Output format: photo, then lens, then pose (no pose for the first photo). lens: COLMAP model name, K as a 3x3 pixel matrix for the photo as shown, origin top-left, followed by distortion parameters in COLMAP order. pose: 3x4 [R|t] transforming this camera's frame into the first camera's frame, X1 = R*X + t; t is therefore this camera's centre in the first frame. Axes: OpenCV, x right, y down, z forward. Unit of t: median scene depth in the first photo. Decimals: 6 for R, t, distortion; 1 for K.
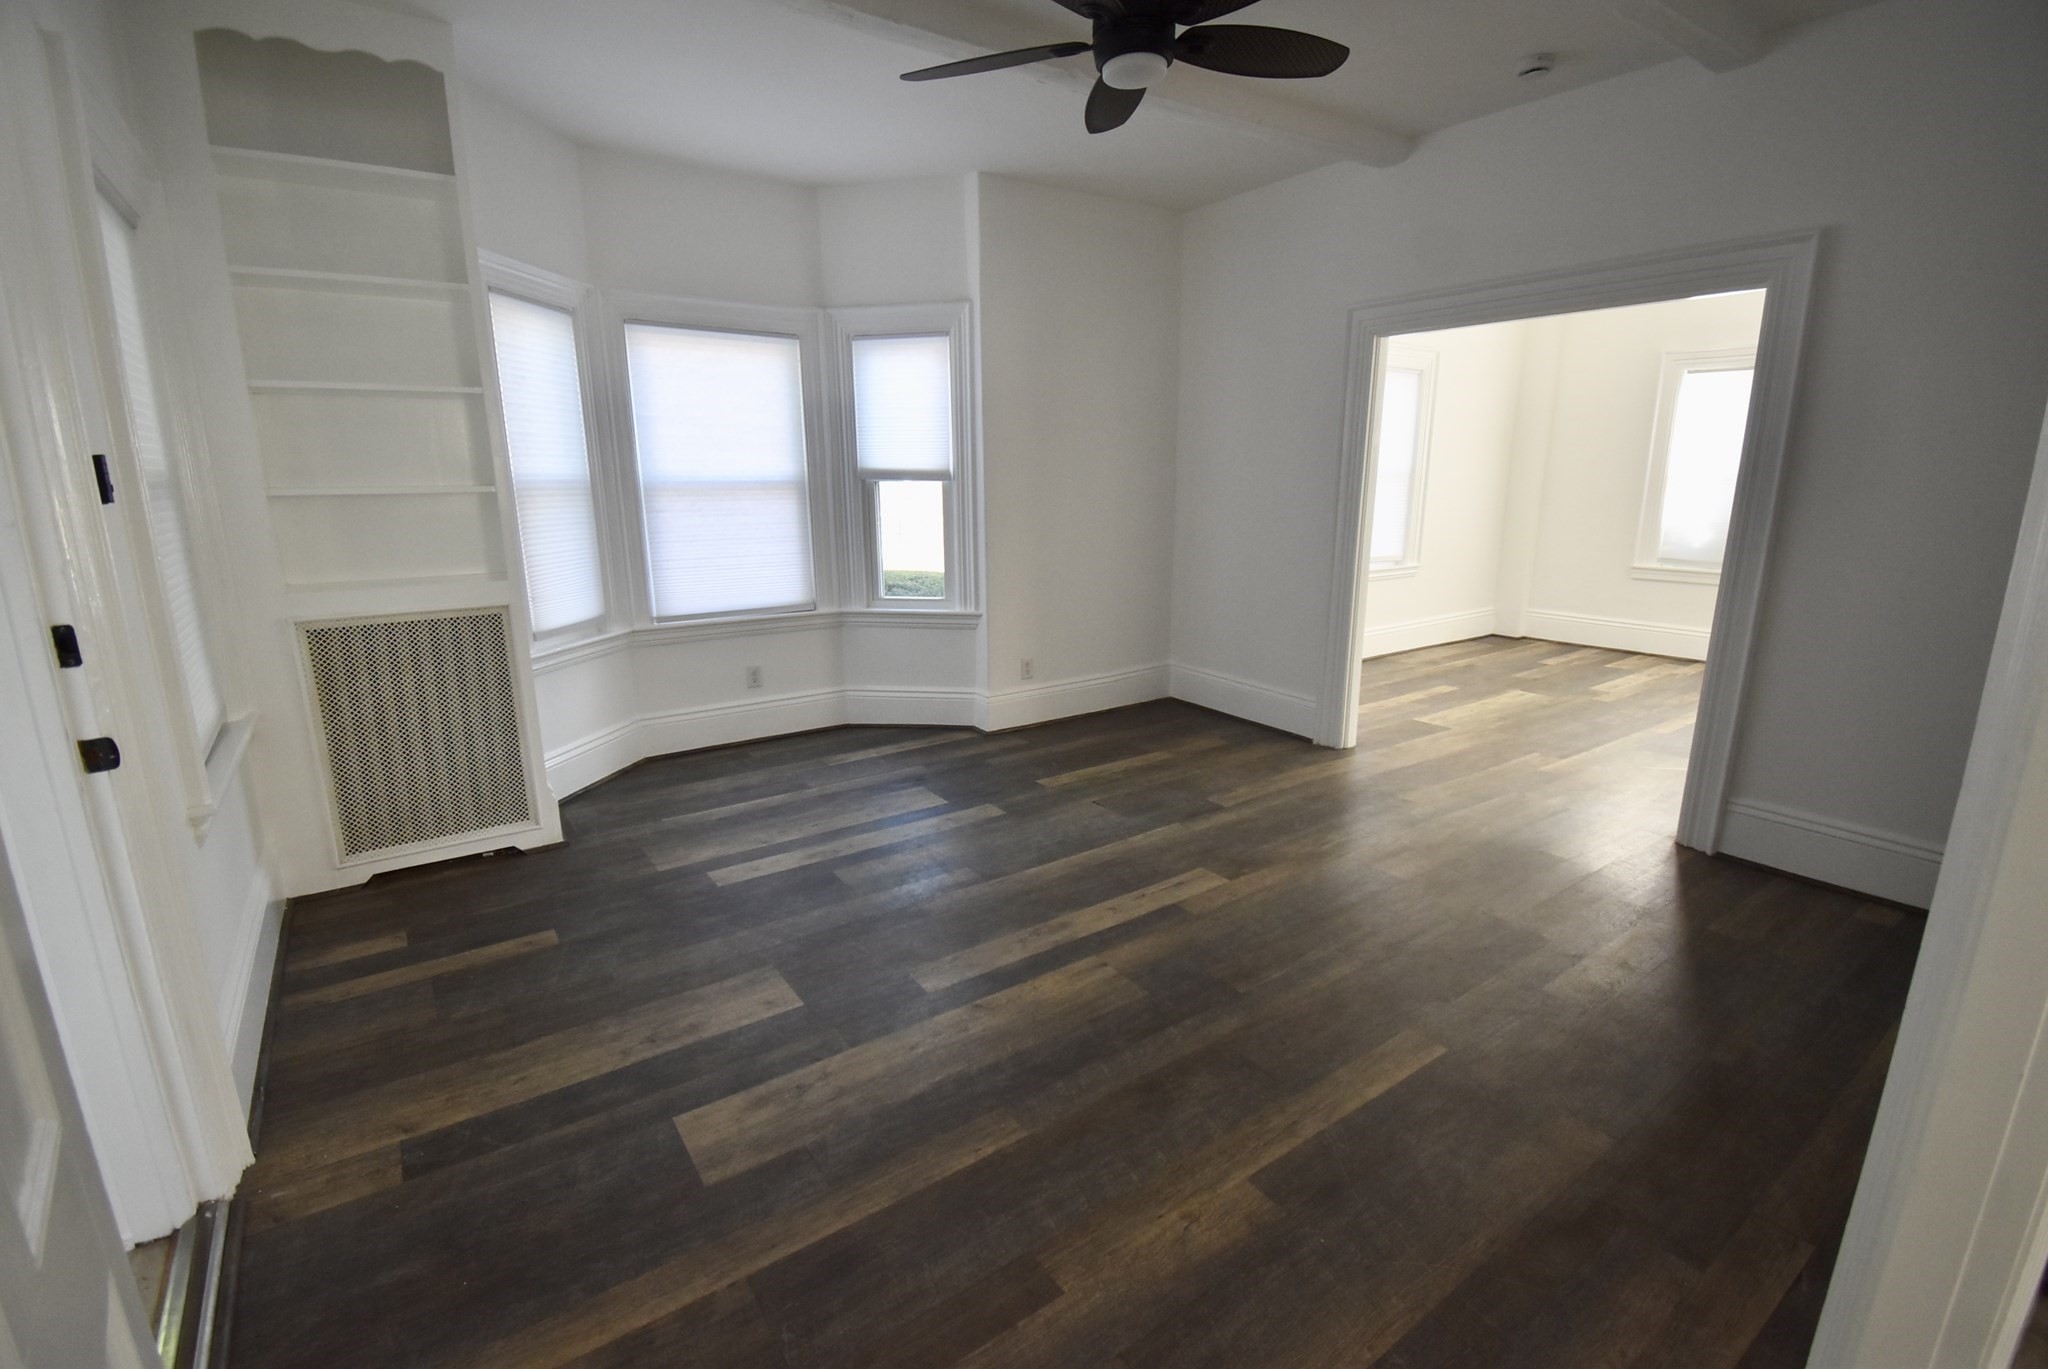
lens RADIAL K [[906.7, 0, 1029.1], [0, 906.7, 690.7], [0, 0, 1]] dist [0.022837, -0.029267]
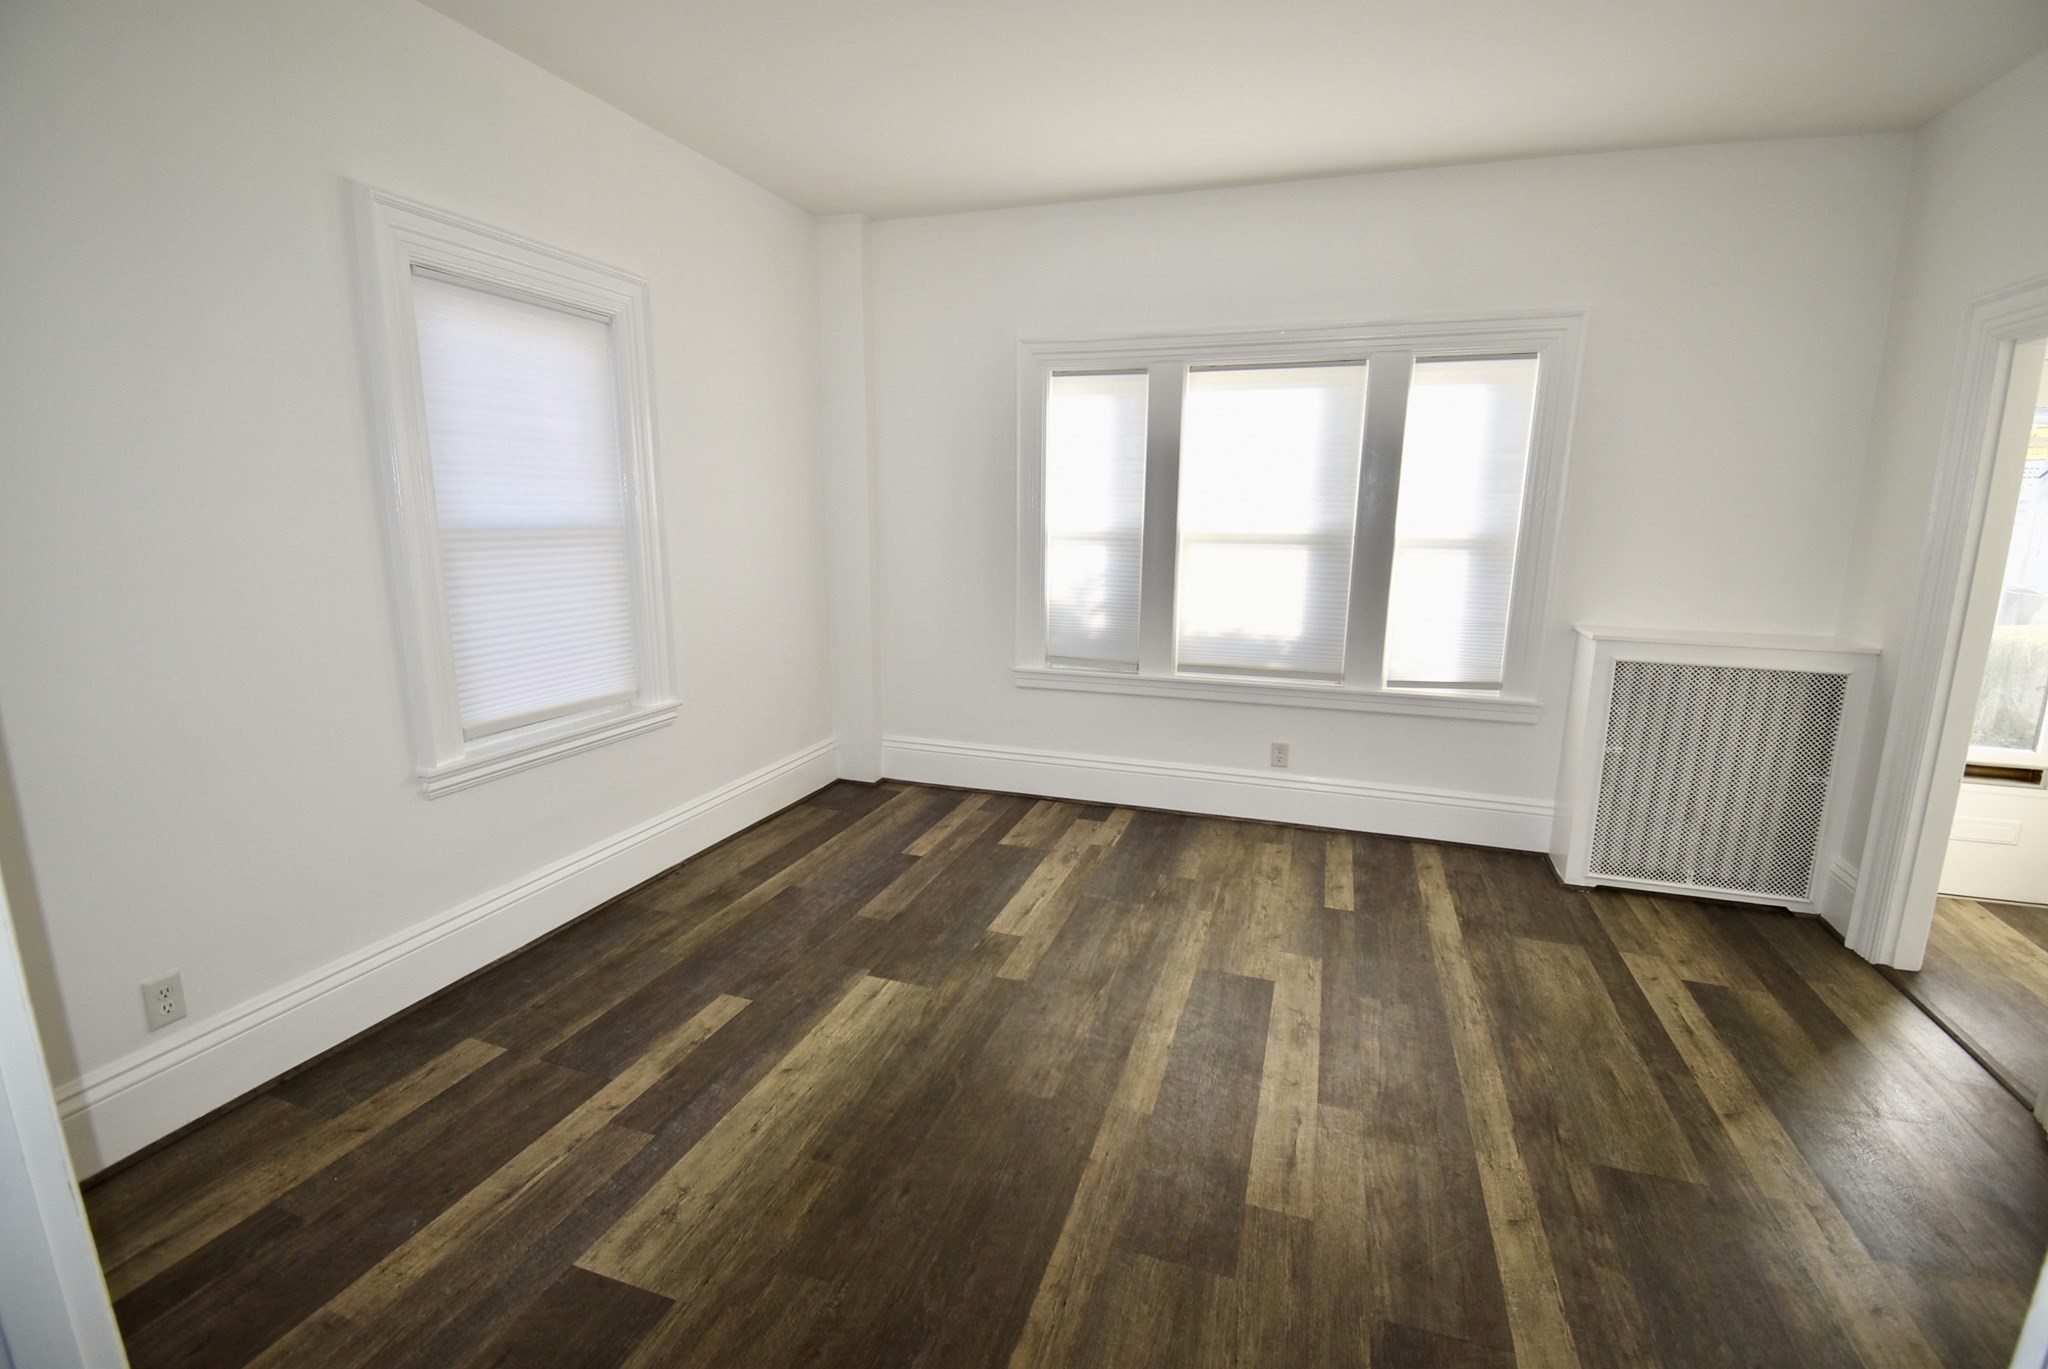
lens RADIAL K [[906.7, 0, 1029.1], [0, 906.7, 690.7], [0, 0, 1]] dist [0.022837, -0.029267]
pose [[0.809540, -0.103213, 0.577921, 0.532540], [0.121534, 0.992562, 0.007023, -0.226281], [-0.574348, 0.064552, 0.816062, 0.843693]]
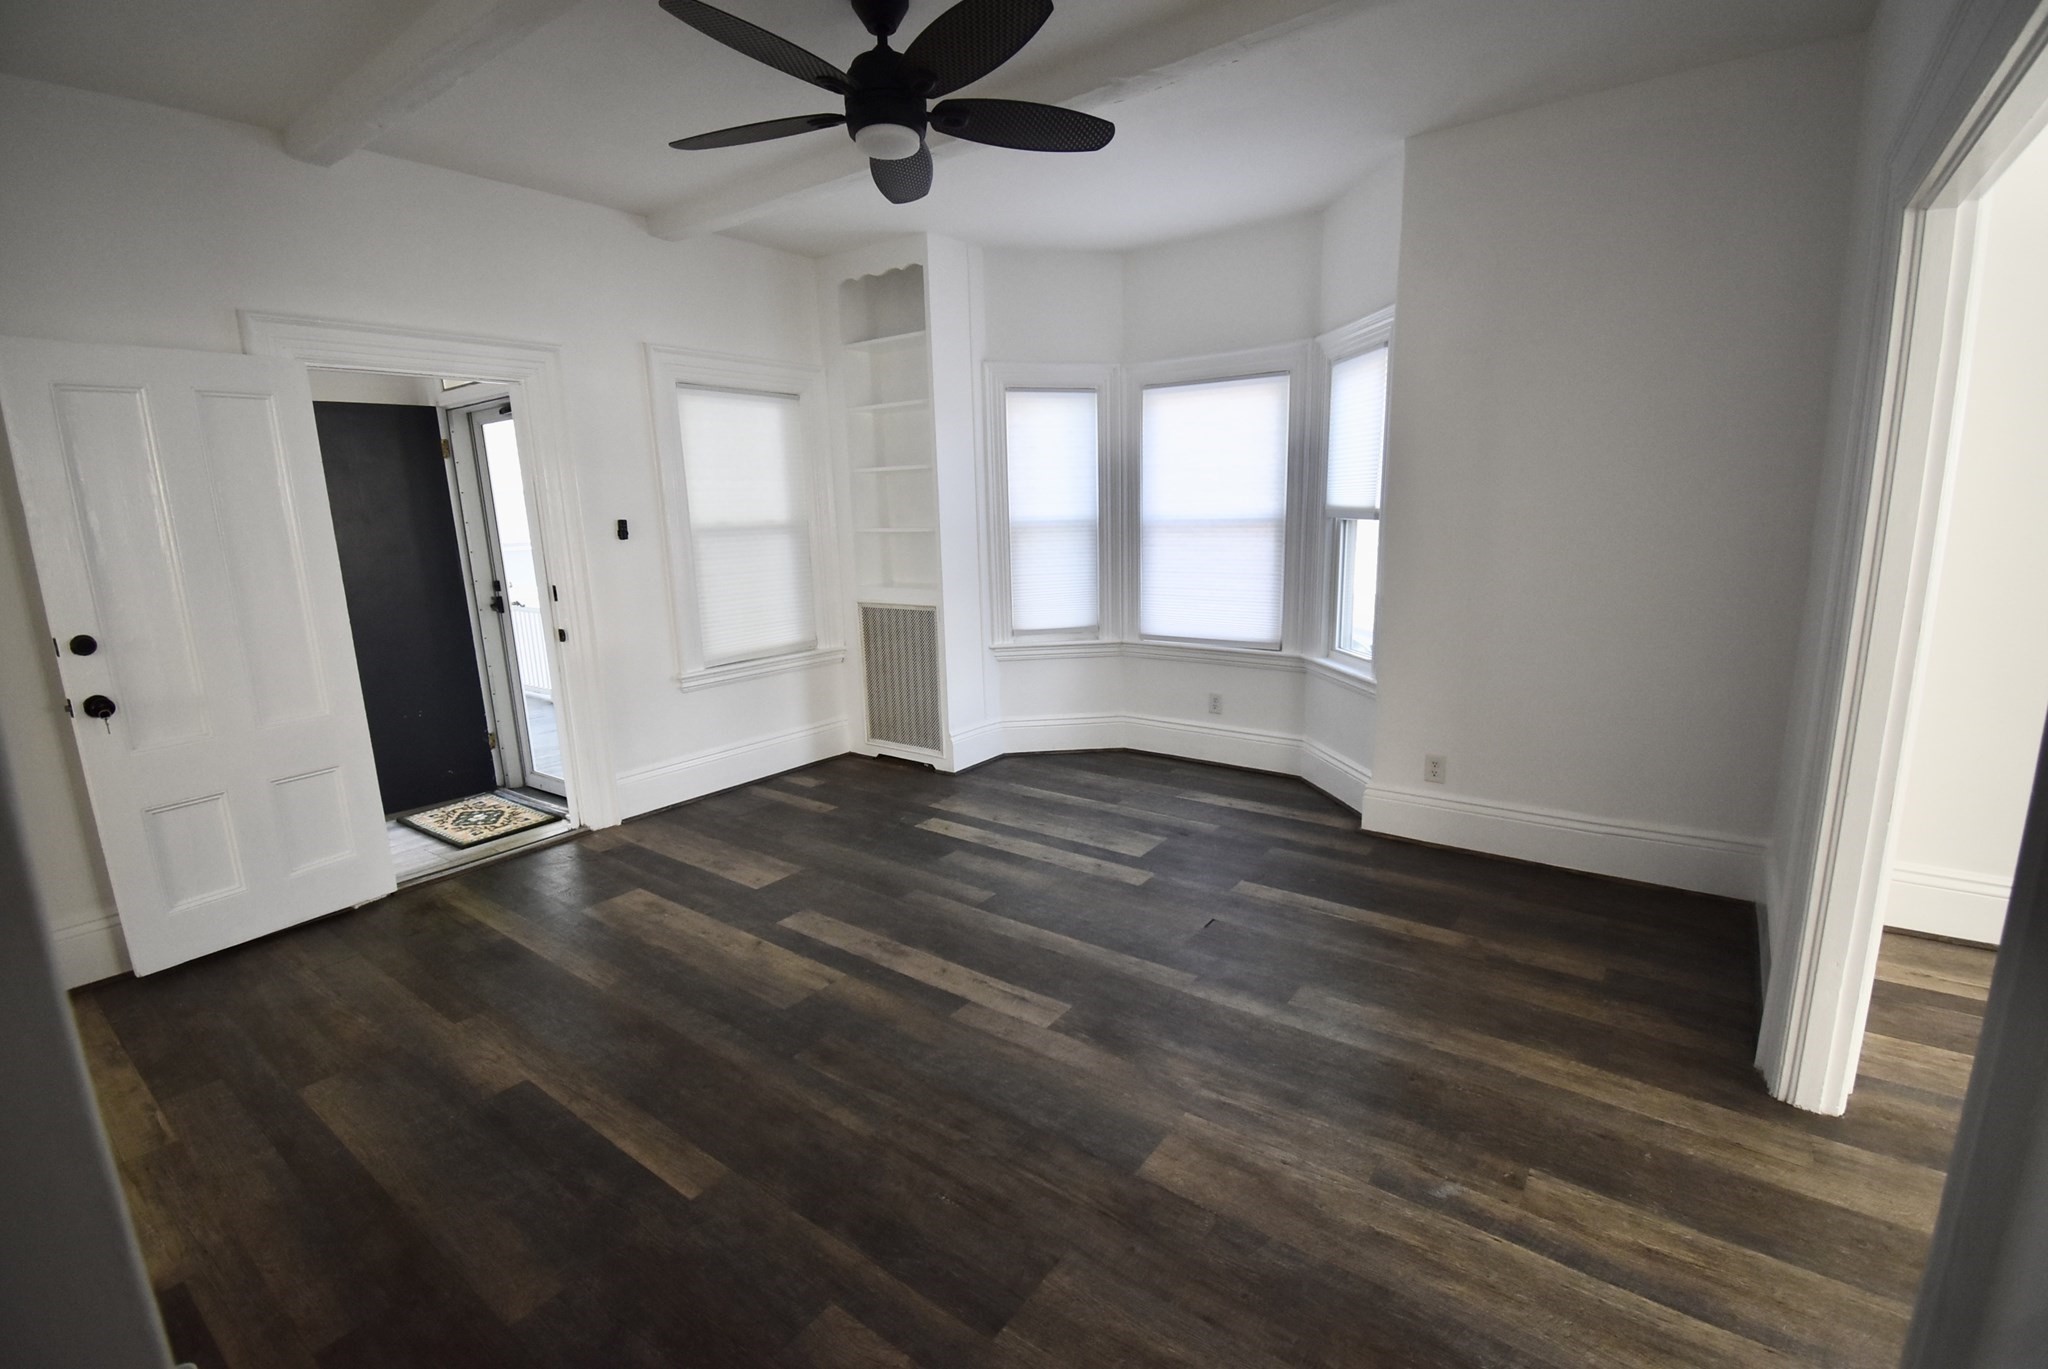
lens RADIAL K [[906.7, 0, 1029.1], [0, 906.7, 690.7], [0, 0, 1]] dist [0.022837, -0.029267]
pose [[0.308298, 0.186984, -0.932732, 0.760879], [-0.197484, 0.971712, 0.129523, -0.154136], [0.930566, 0.144268, 0.336503, 0.554190]]
